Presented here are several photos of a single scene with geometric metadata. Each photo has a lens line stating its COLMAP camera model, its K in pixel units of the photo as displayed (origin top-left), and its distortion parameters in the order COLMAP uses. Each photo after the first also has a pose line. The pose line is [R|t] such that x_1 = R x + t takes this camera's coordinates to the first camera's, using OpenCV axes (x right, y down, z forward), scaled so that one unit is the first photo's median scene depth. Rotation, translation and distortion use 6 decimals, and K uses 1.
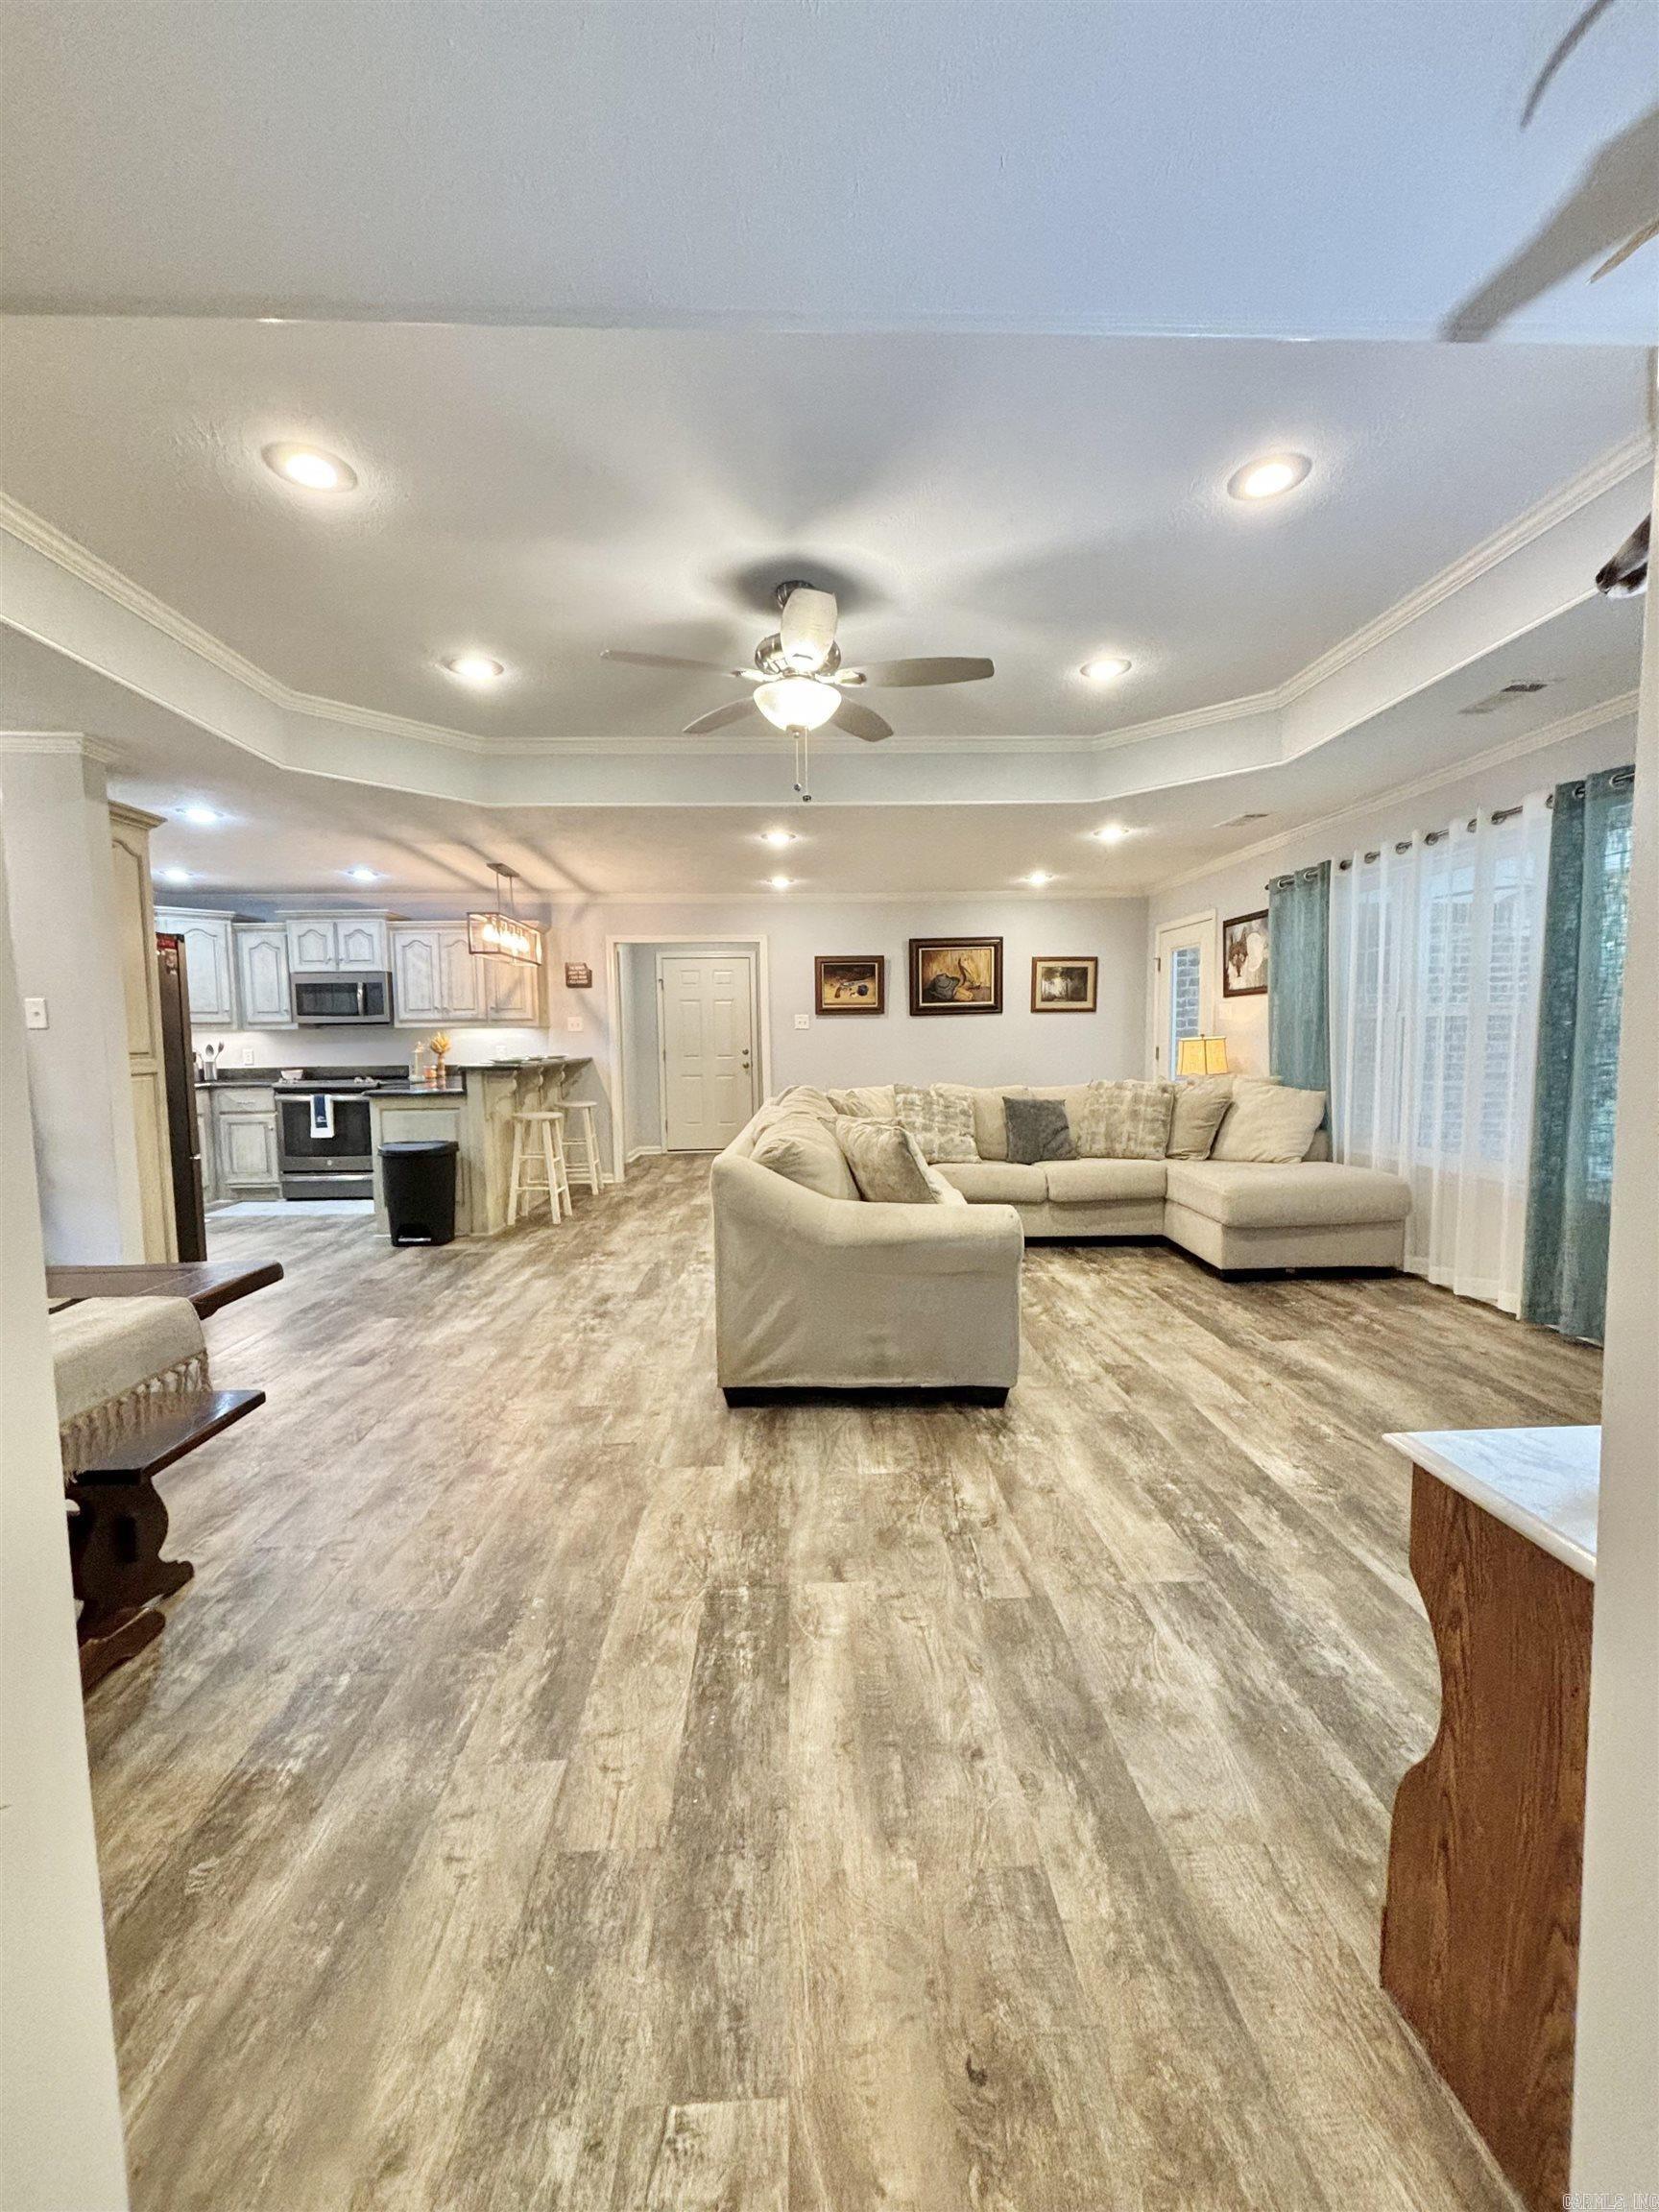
lens RADIAL K [[889.9, 0, 829.1], [0, 889.9, 1114.8], [0, 0, 1]] dist [0.001881, -0.000104]
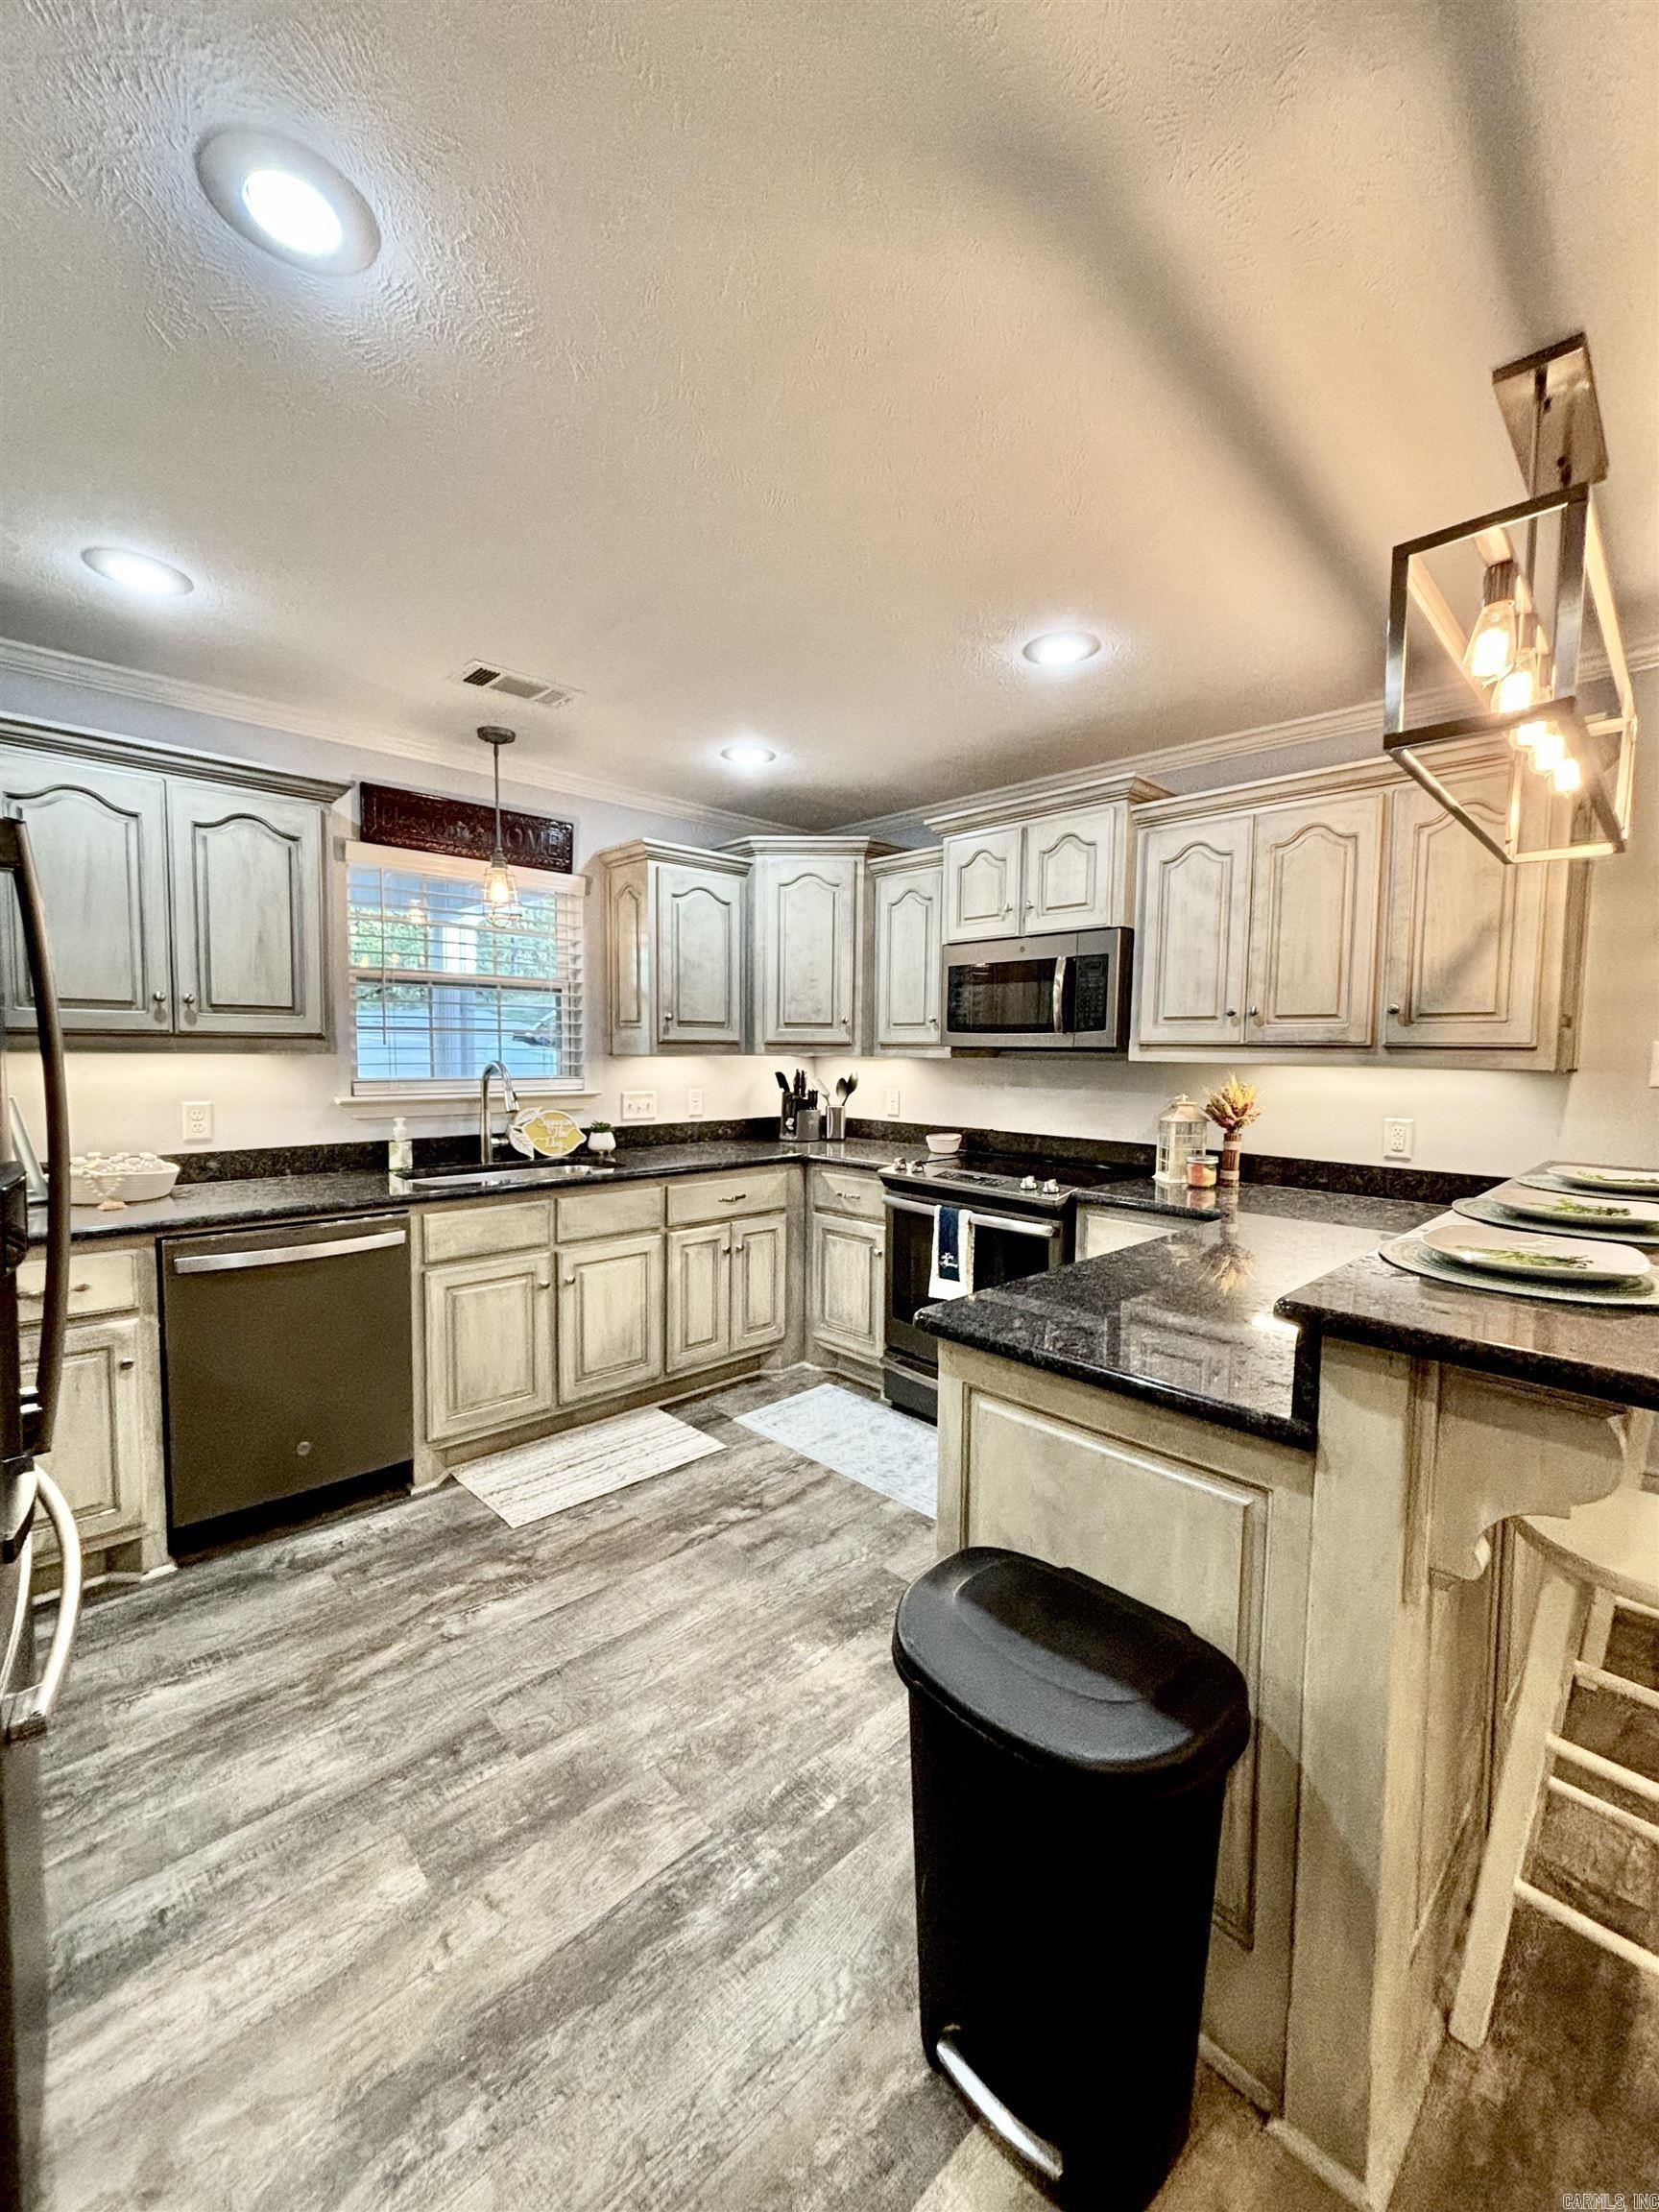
lens RADIAL K [[889.9, 0, 813.2], [0, 889.9, 1110.3], [0, 0, 1]] dist [0.001881, -0.000104]
pose [[0.645052, 0.075027, -0.760447, -0.266114], [-0.083132, 0.996152, 0.027765, -0.075048], [0.759603, 0.045308, 0.648807, 0.625103]]
